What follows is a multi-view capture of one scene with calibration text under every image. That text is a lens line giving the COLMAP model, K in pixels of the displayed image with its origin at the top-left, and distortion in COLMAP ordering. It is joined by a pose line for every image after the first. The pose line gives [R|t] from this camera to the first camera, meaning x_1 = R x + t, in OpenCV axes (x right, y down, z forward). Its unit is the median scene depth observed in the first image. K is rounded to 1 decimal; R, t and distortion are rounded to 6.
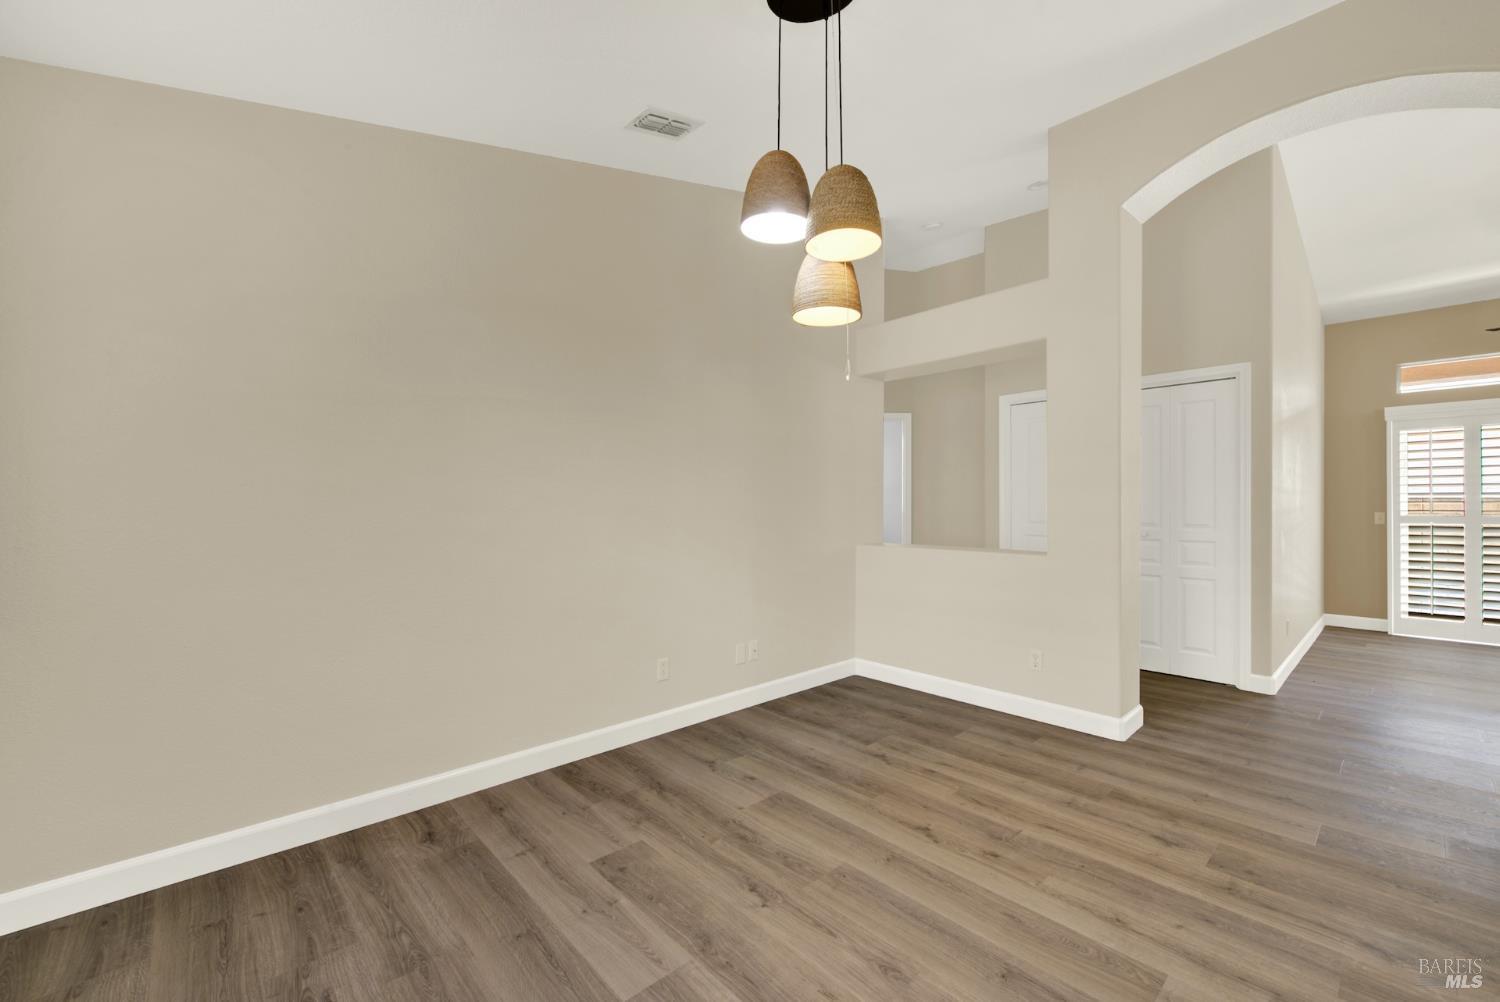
lens RADIAL K [[606.4, 0, 758.5], [0, 606.4, 501.3], [0, 0, 1]] dist [0.001297, -0.000408]
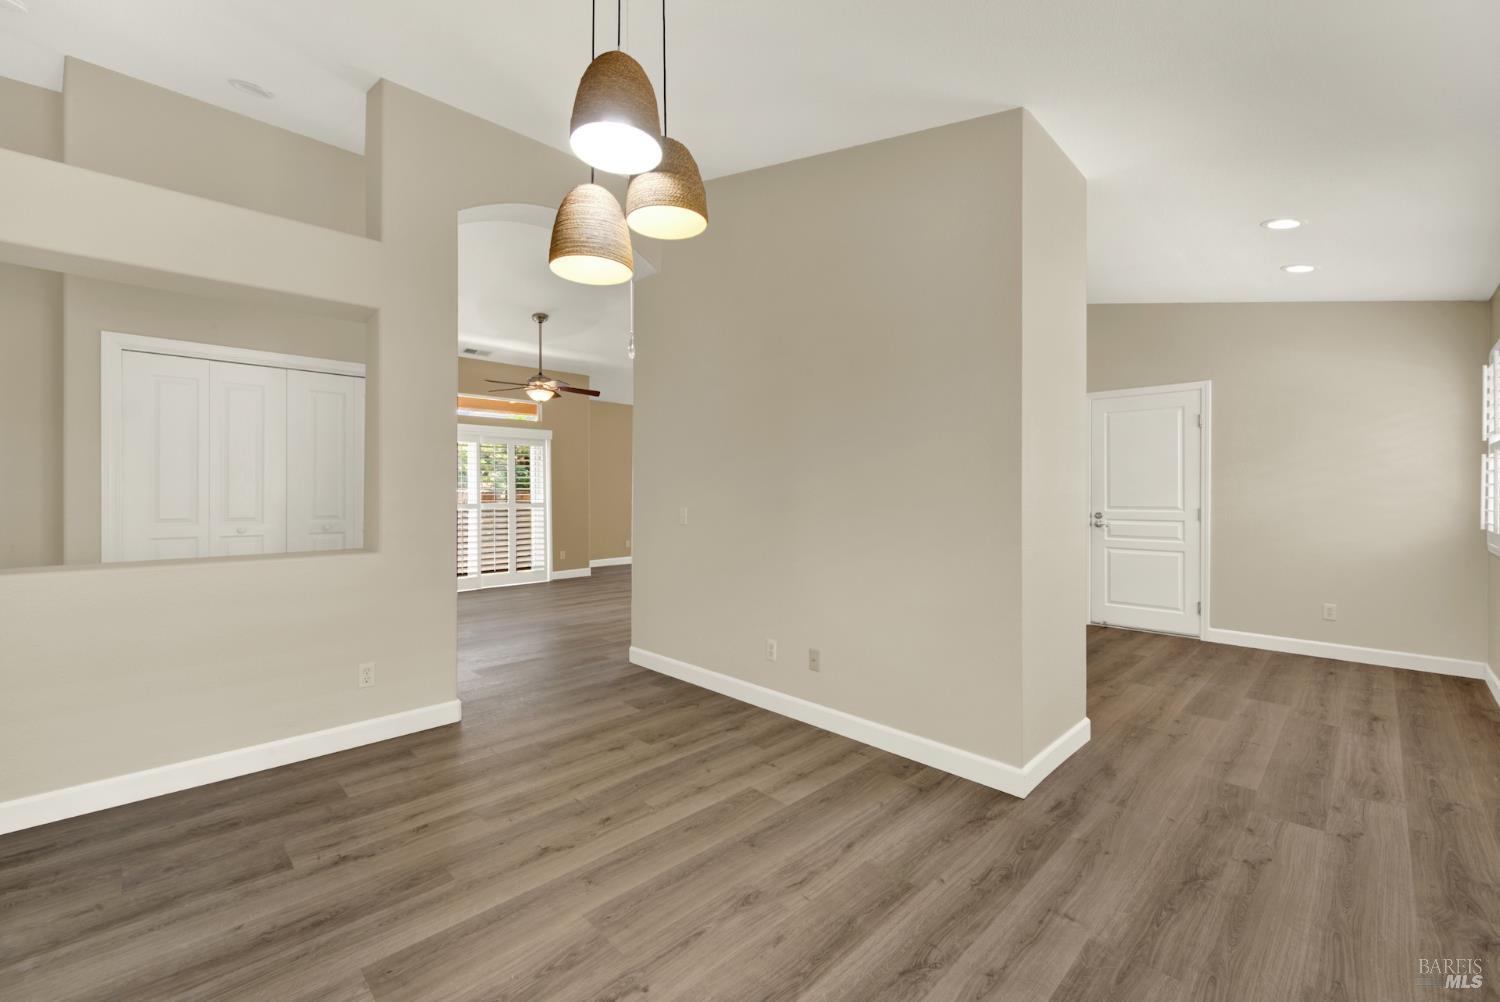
lens RADIAL K [[606.4, 0, 758.5], [0, 606.4, 501.3], [0, 0, 1]] dist [0.001297, -0.000408]
pose [[-0.023087, -0.008378, 0.999698, -0.556749], [-0.004058, 0.999957, 0.008286, 0.003803], [-0.999725, -0.003865, -0.023120, 0.605263]]
